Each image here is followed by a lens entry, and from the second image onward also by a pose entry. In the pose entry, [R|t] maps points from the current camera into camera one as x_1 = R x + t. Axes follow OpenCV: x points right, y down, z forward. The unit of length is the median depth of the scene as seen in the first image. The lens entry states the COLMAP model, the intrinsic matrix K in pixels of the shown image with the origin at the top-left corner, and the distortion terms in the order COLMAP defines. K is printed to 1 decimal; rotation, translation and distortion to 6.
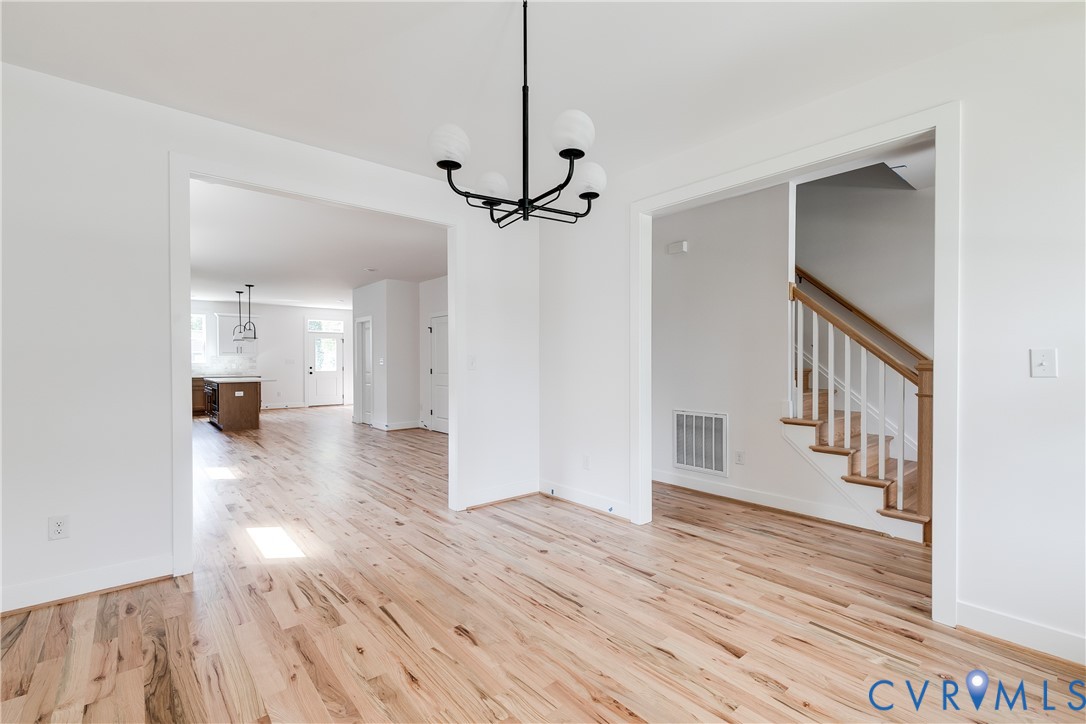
lens RADIAL K [[491.9, 0, 556.6], [0, 491.9, 365.0], [0, 0, 1]] dist [0.009069, -0.000651]
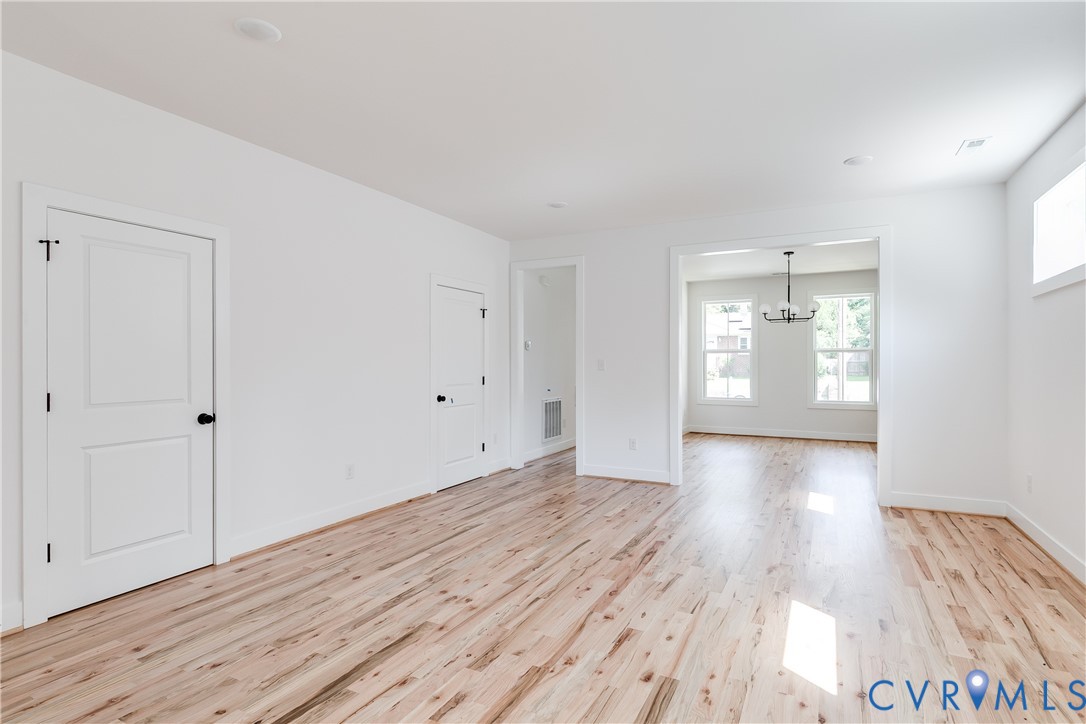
lens RADIAL K [[517.9, 0, 550.2], [0, 517.9, 366.1], [0, 0, 1]] dist [-0.003232, -0.000065]
pose [[-0.347394, -0.003464, 0.937713, -2.219255], [0.007784, 0.999948, 0.006578, -0.026044], [-0.937687, 0.009584, -0.347349, 2.929861]]
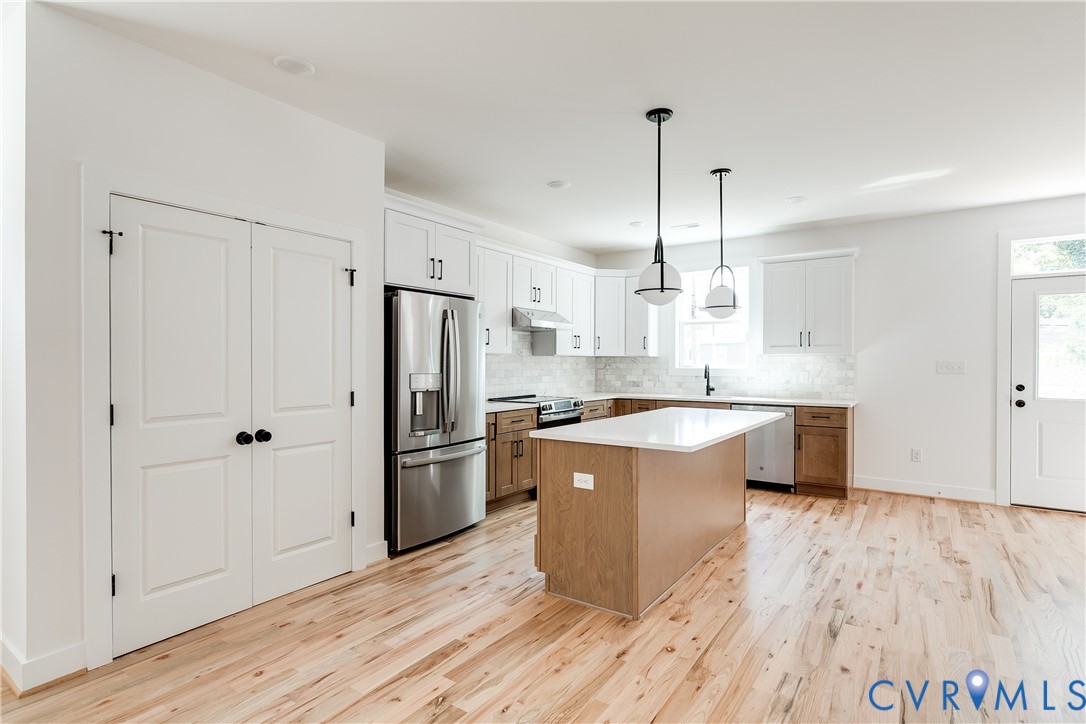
lens RADIAL K [[557.0, 0, 550.7], [0, 557.0, 363.1], [0, 0, 1]] dist [0.001195, 0.000289]
pose [[0.249333, 0.001747, -0.968416, -1.123576], [-0.007425, 0.999972, -0.000108, -0.040920], [0.968389, 0.007217, 0.249339, 3.111018]]
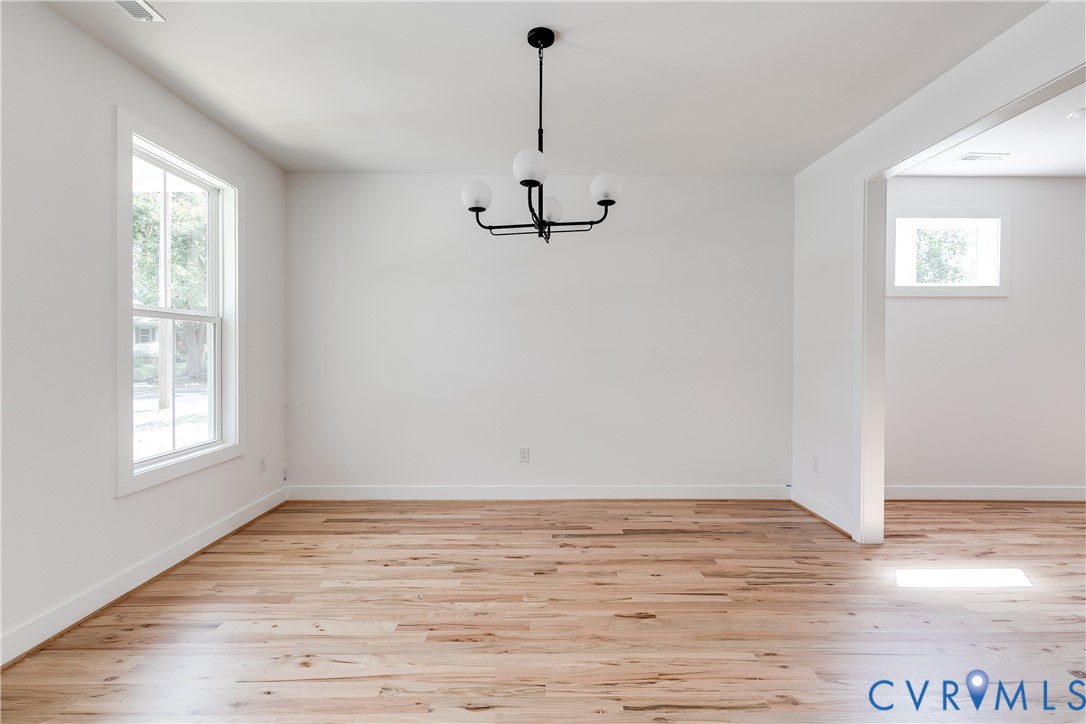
lens RADIAL K [[491.9, 0, 547.8], [0, 491.9, 360.1], [0, 0, 1]] dist [0.009069, -0.000651]
pose [[-0.651896, 0.012592, -0.758204, 0.648249], [-0.010595, 0.999613, 0.025710, -0.015282], [0.758235, 0.024793, -0.651510, 1.370205]]
